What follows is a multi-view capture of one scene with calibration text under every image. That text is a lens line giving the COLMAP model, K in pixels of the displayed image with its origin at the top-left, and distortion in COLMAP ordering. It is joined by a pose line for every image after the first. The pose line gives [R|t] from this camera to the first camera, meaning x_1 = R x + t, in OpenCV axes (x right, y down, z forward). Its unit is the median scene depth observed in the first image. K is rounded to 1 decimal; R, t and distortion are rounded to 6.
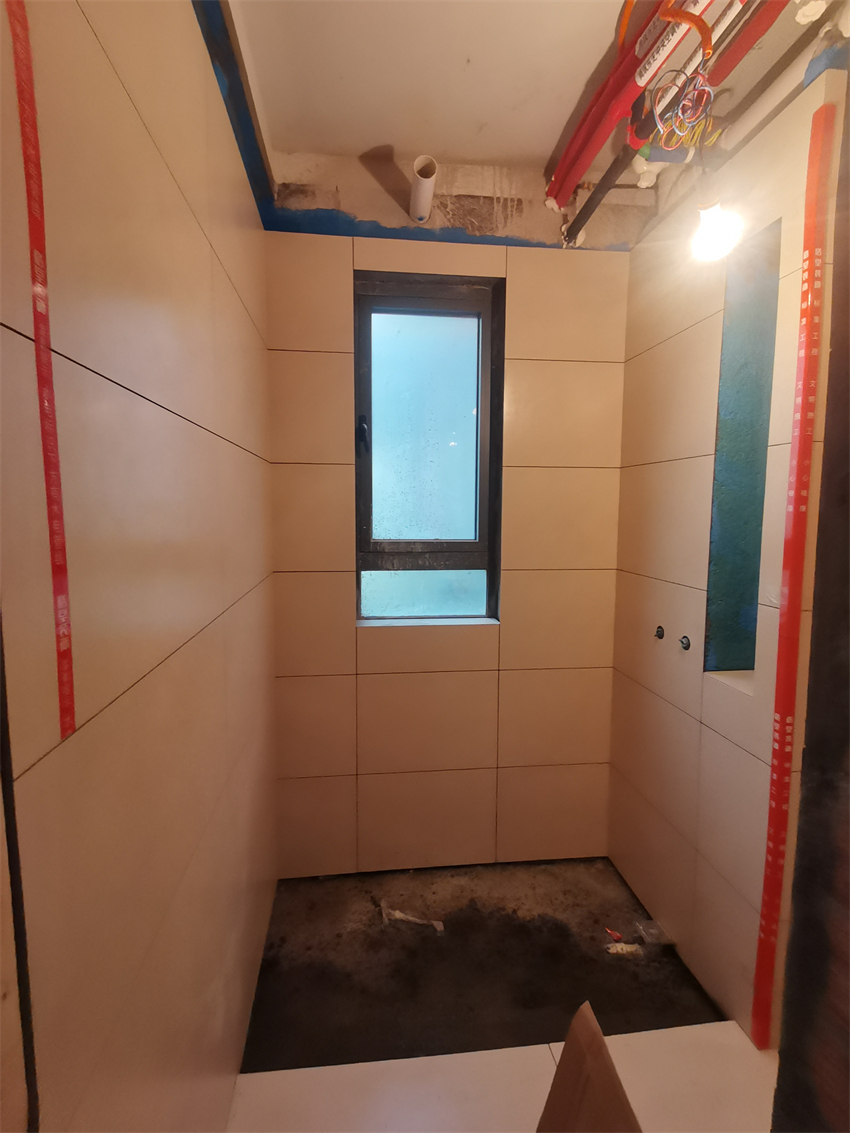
lens RADIAL K [[544.7, 0, 413.3], [0, 544.7, 562.3], [0, 0, 1]] dist [0.016046, -0.000604]
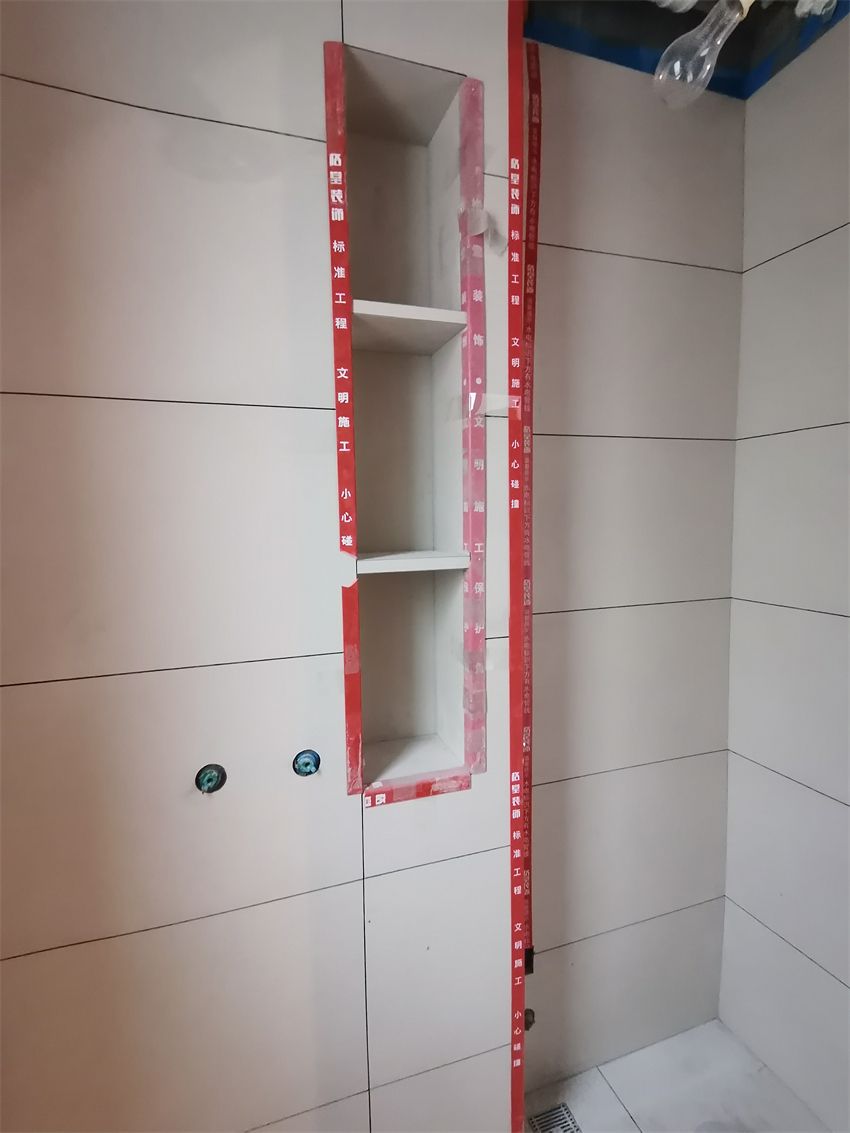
lens RADIAL K [[551.6, 0, 425.0], [0, 551.6, 566.5], [0, 0, 1]] dist [0.030530, -0.000078]
pose [[-0.178645, -0.075570, 0.981007, -0.039032], [0.137180, 0.985395, 0.100889, -0.079124], [-0.974304, 0.152598, -0.165669, 0.937348]]
